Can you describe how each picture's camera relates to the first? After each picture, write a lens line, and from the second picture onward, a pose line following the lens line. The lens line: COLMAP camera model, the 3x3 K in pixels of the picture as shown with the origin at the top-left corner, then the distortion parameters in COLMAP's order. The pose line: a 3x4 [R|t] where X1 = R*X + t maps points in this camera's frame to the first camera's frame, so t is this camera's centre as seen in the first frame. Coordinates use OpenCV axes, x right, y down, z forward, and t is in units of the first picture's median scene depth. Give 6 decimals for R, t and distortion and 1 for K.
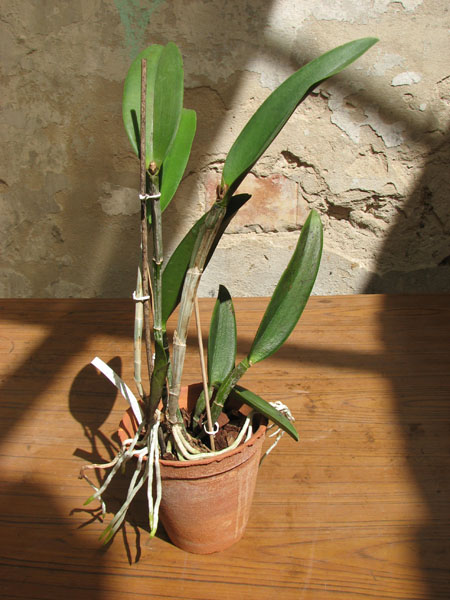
lens RADIAL K [[652.9, 0, 203.8], [0, 652.9, 284.5], [0, 0, 1]] dist [-0.207408, 0.290569]
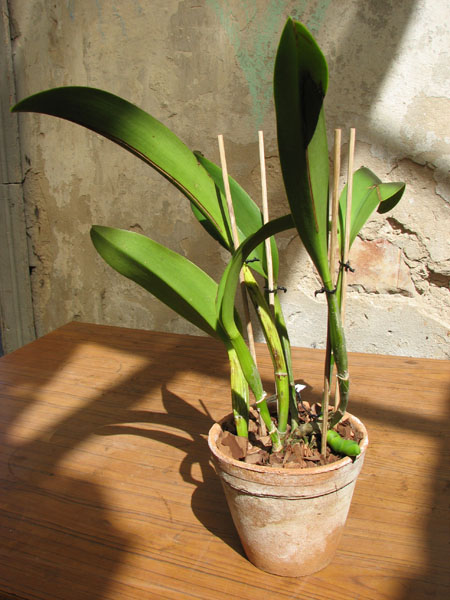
lens RADIAL K [[652.9, 0, 203.8], [0, 652.9, 284.5], [0, 0, 1]] dist [-0.207408, 0.290569]
pose [[0.962513, 0.092981, -0.254799, 0.109168], [-0.114948, 0.990708, -0.072691, 0.013883], [0.245673, 0.099255, 0.964258, -0.080146]]
